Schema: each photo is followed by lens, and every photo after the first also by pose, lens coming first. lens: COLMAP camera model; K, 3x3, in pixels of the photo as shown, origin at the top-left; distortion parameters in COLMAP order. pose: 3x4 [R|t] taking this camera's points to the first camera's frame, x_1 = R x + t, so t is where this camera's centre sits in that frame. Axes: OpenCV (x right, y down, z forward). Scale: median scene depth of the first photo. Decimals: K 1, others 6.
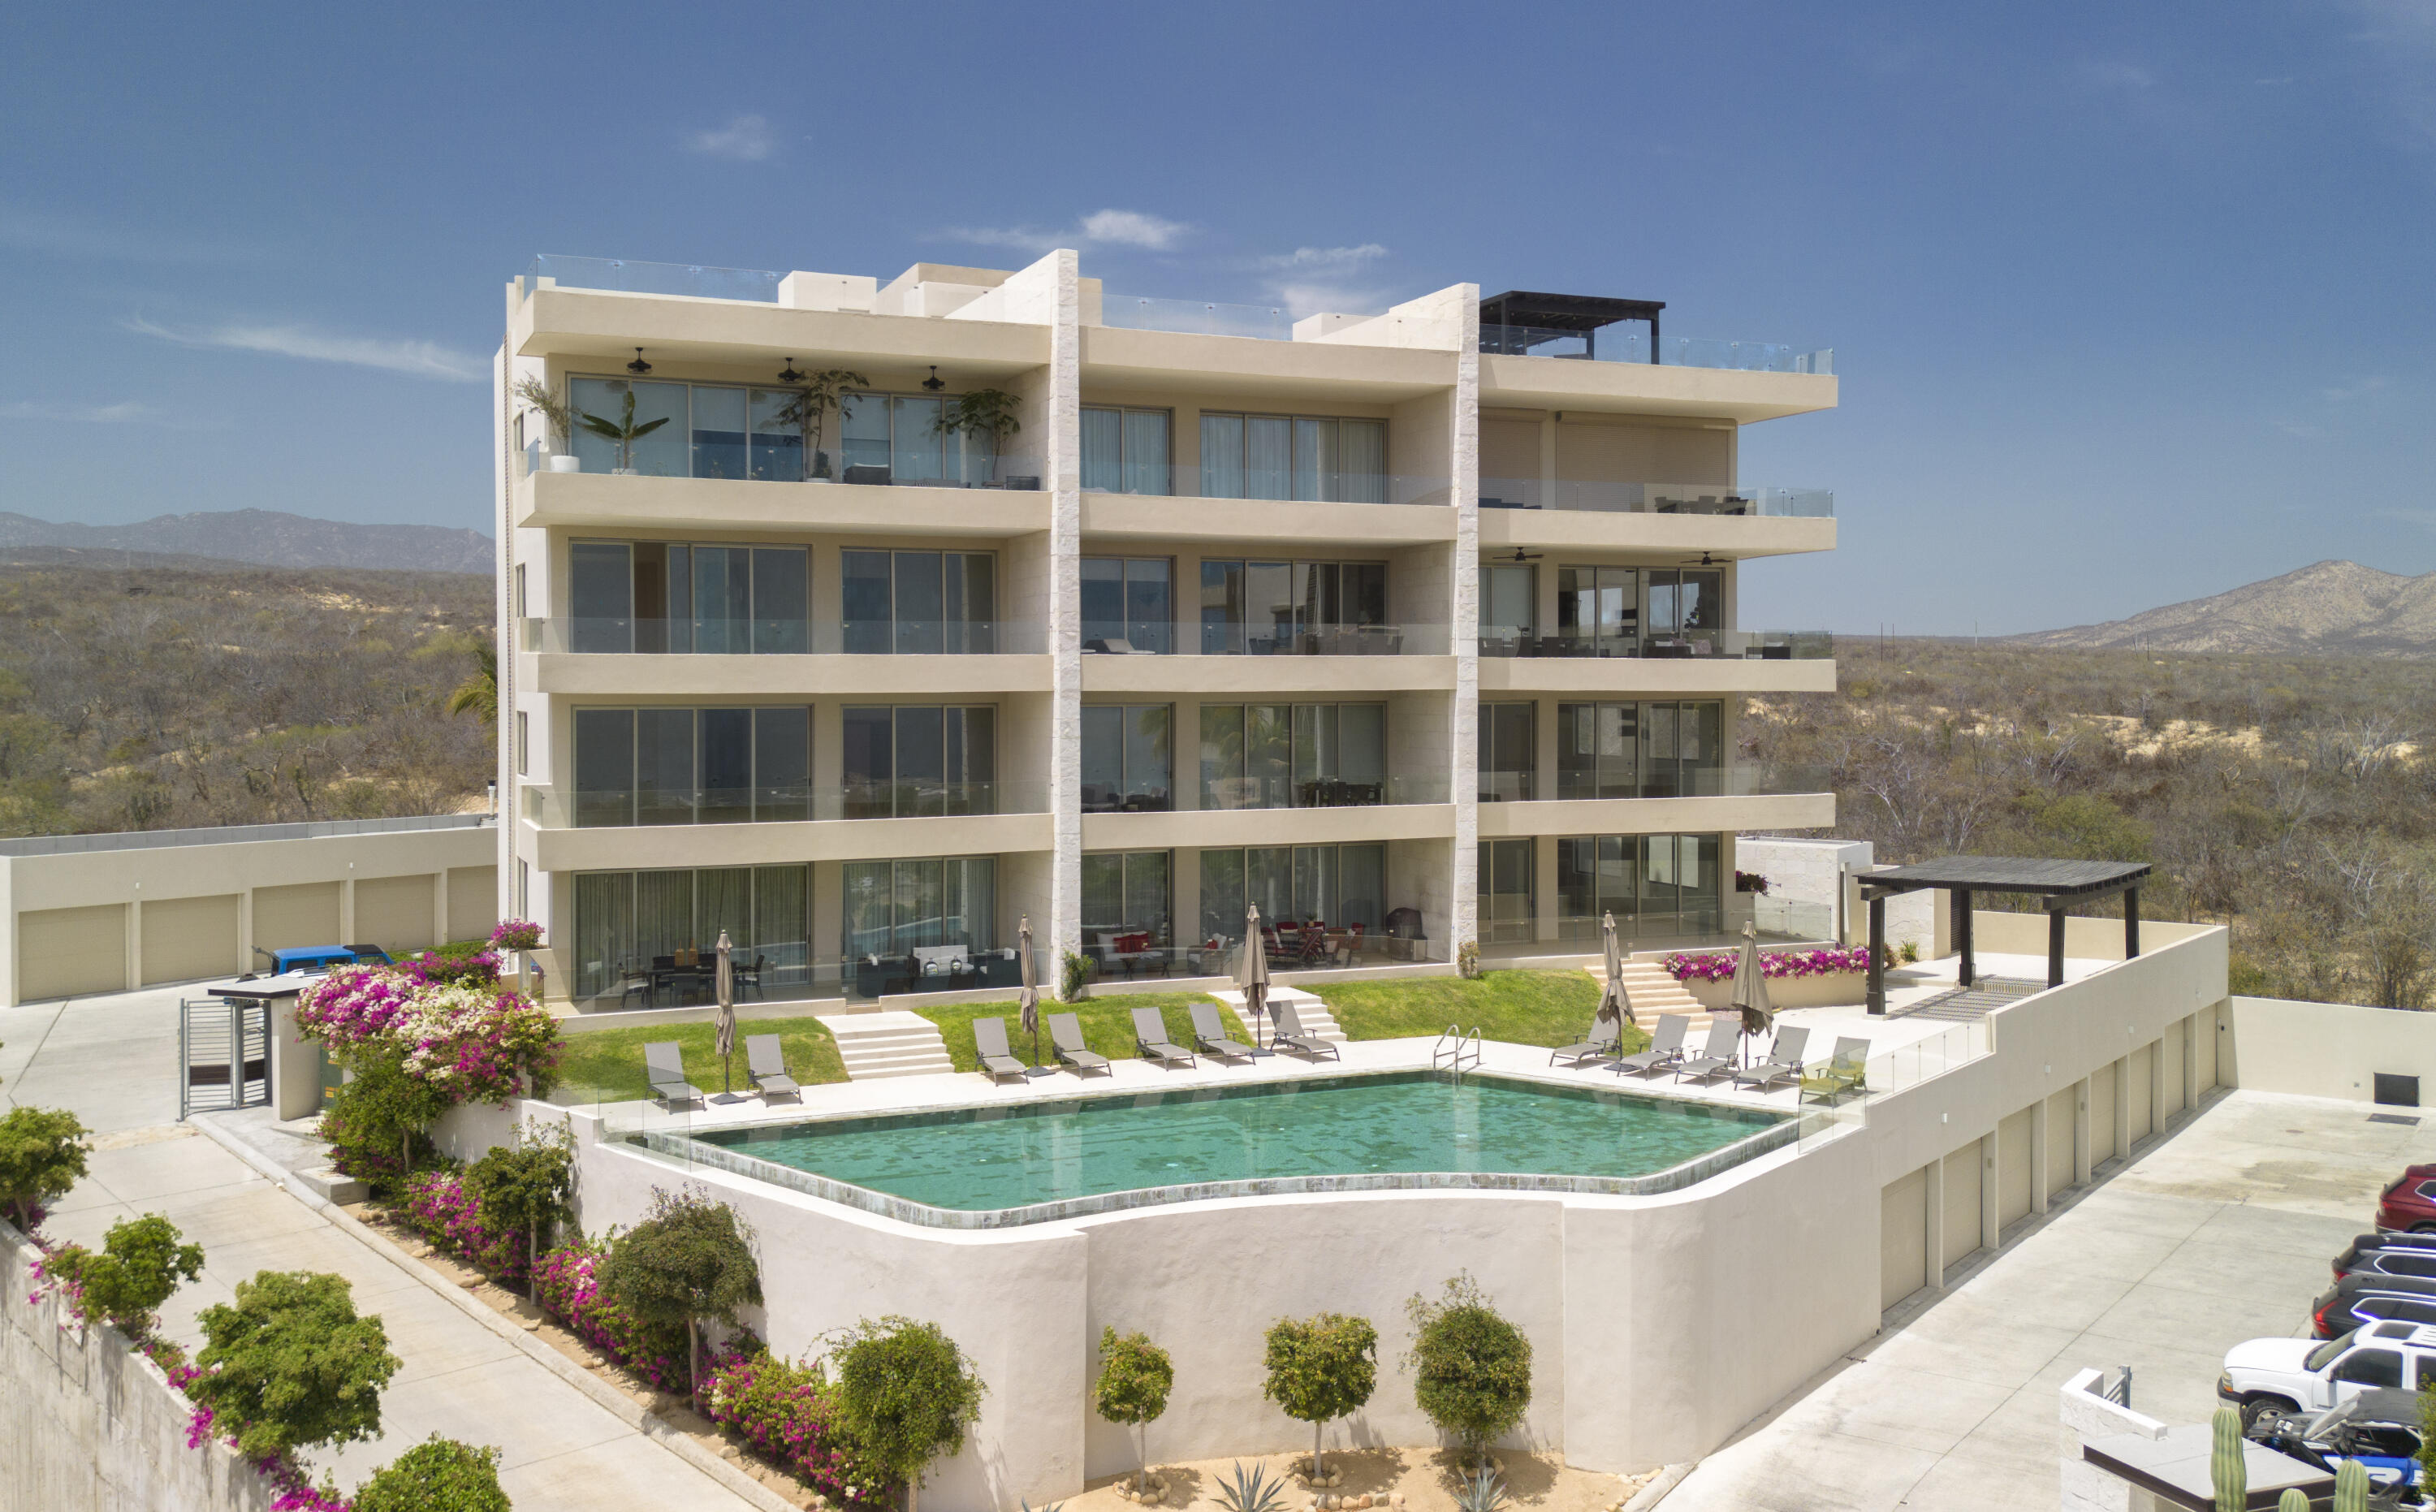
lens RADIAL K [[2044.6, 0, 1197.8], [0, 2044.6, 743.7], [0, 0, 1]] dist [0.037566, -0.013218]
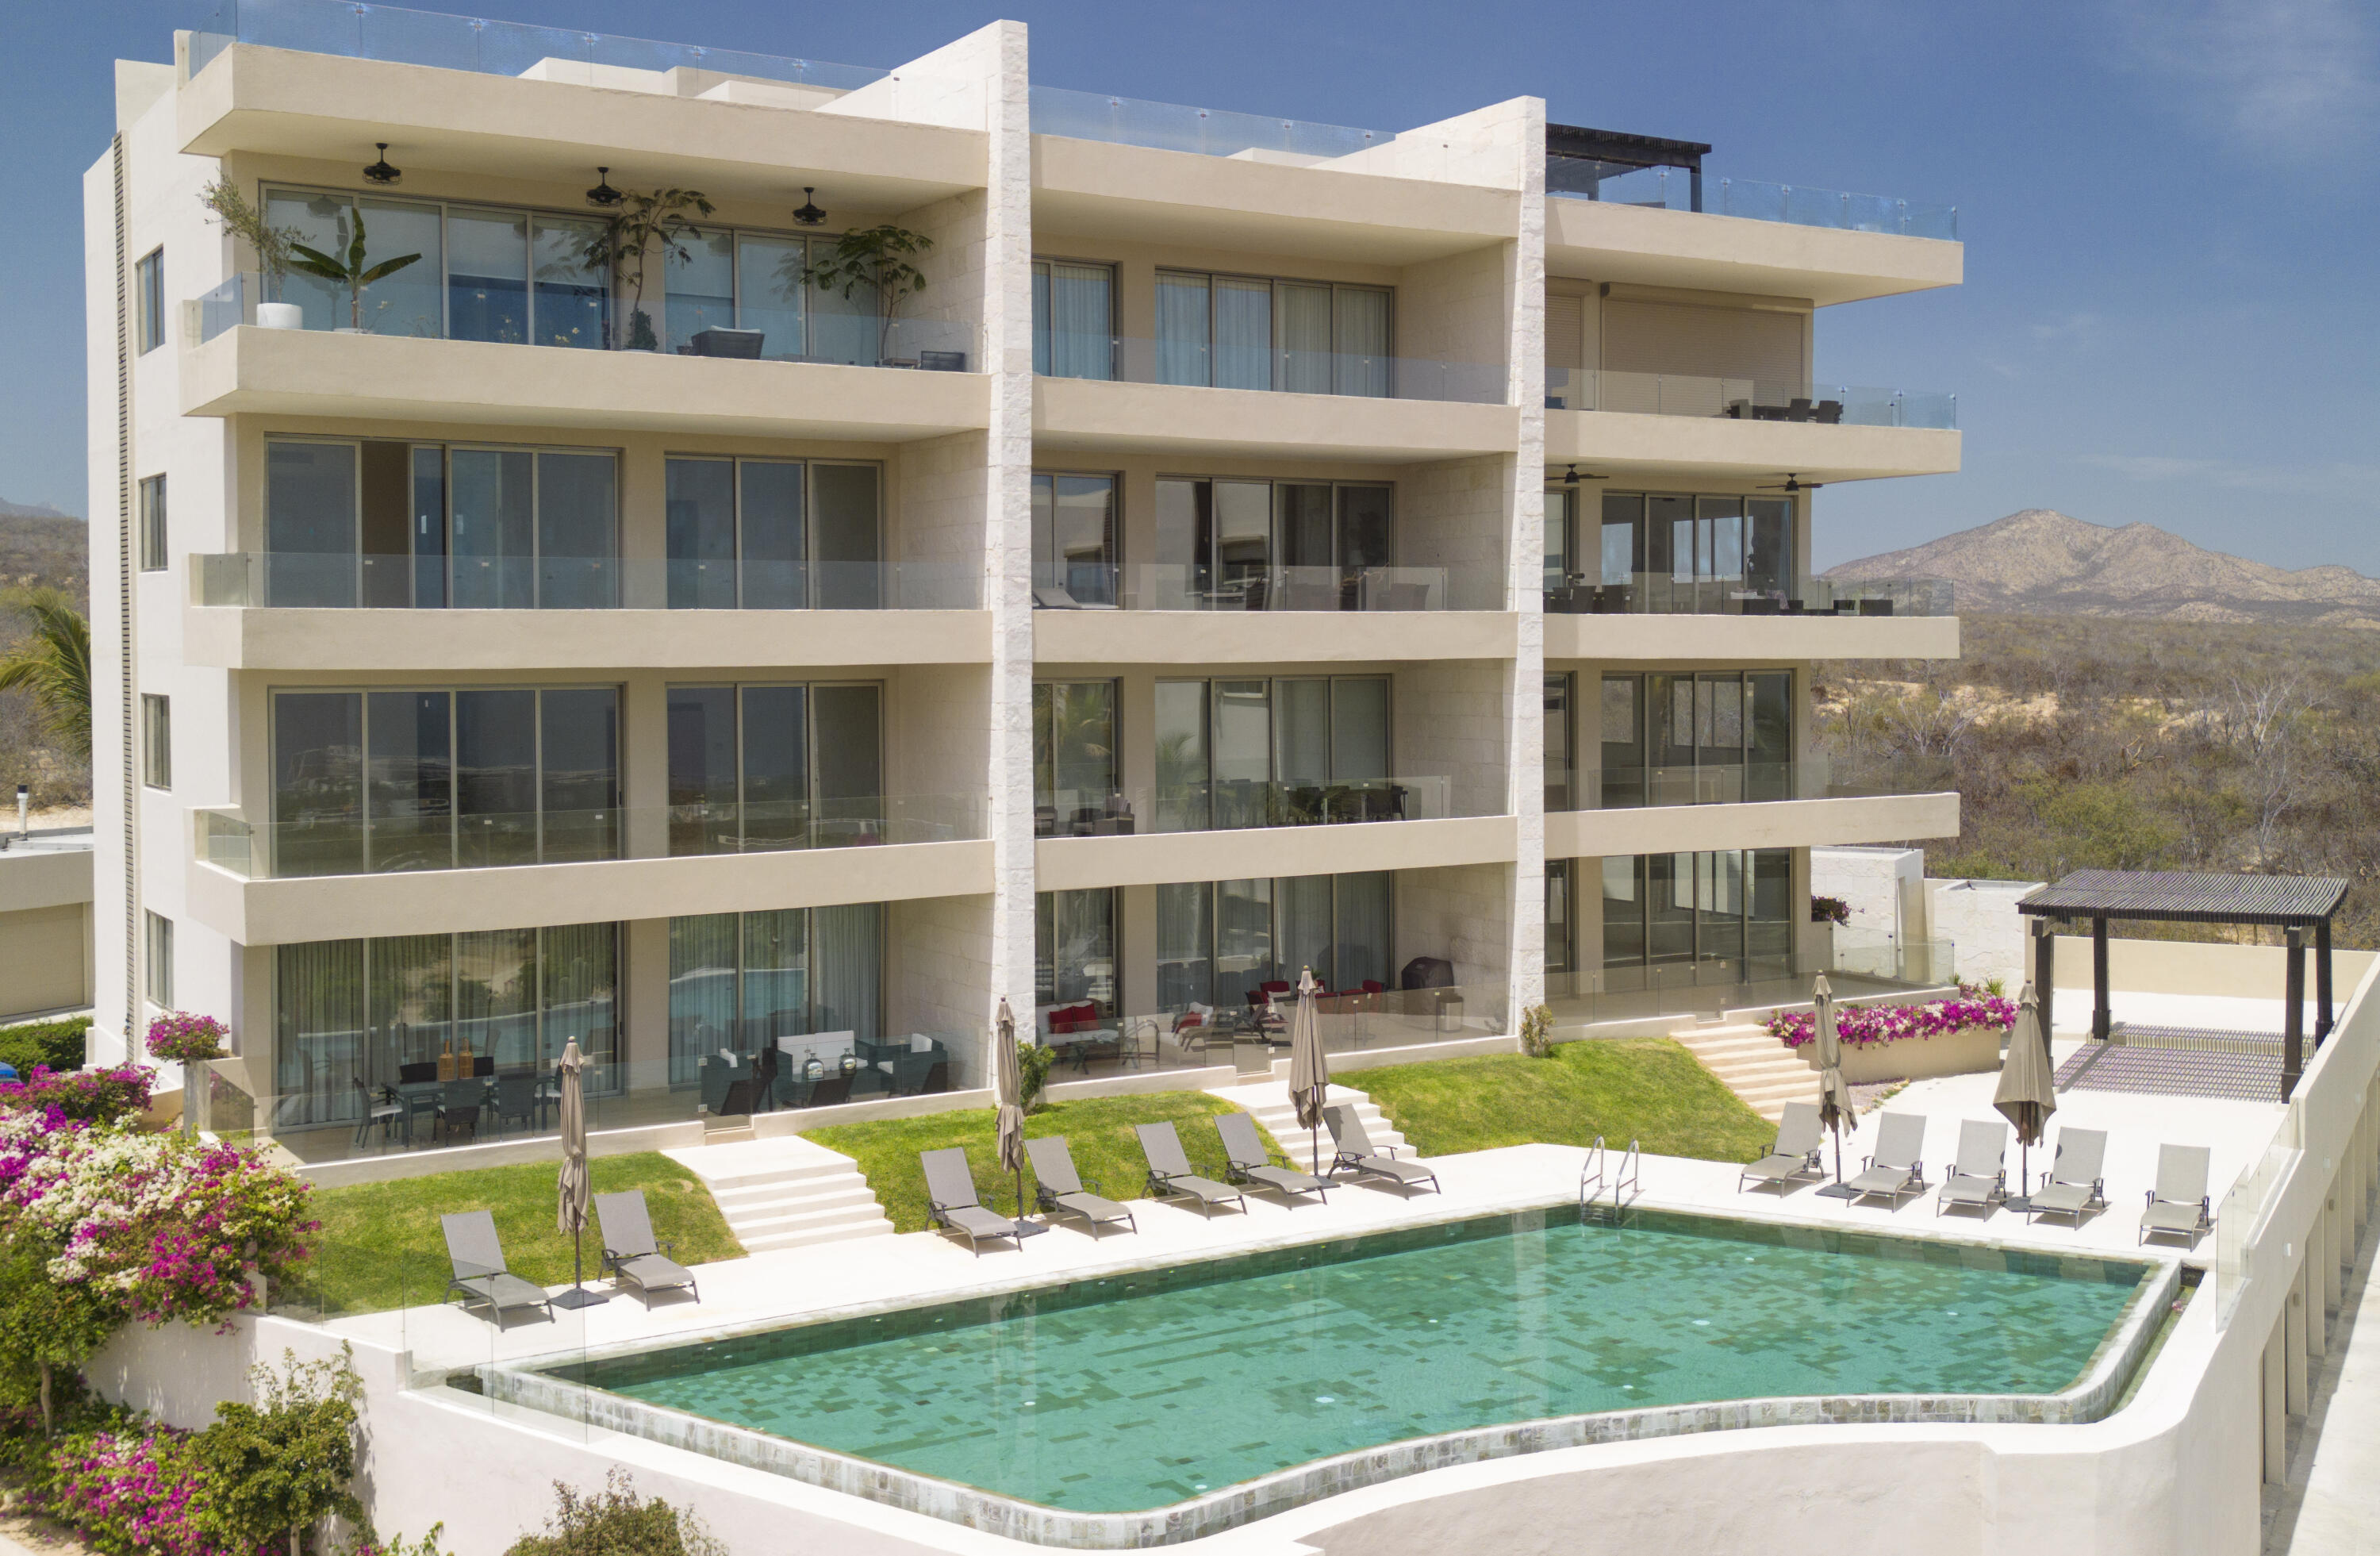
lens RADIAL K [[2411.9, 0, 1157.7], [0, 2411.9, 726.5], [0, 0, 1]] dist [0.027986, 0.000000]
pose [[0.989223, -0.006948, 0.146250, -0.137991], [0.006236, 0.999966, 0.005326, -0.008466], [-0.146282, -0.004356, 0.989233, 0.190526]]
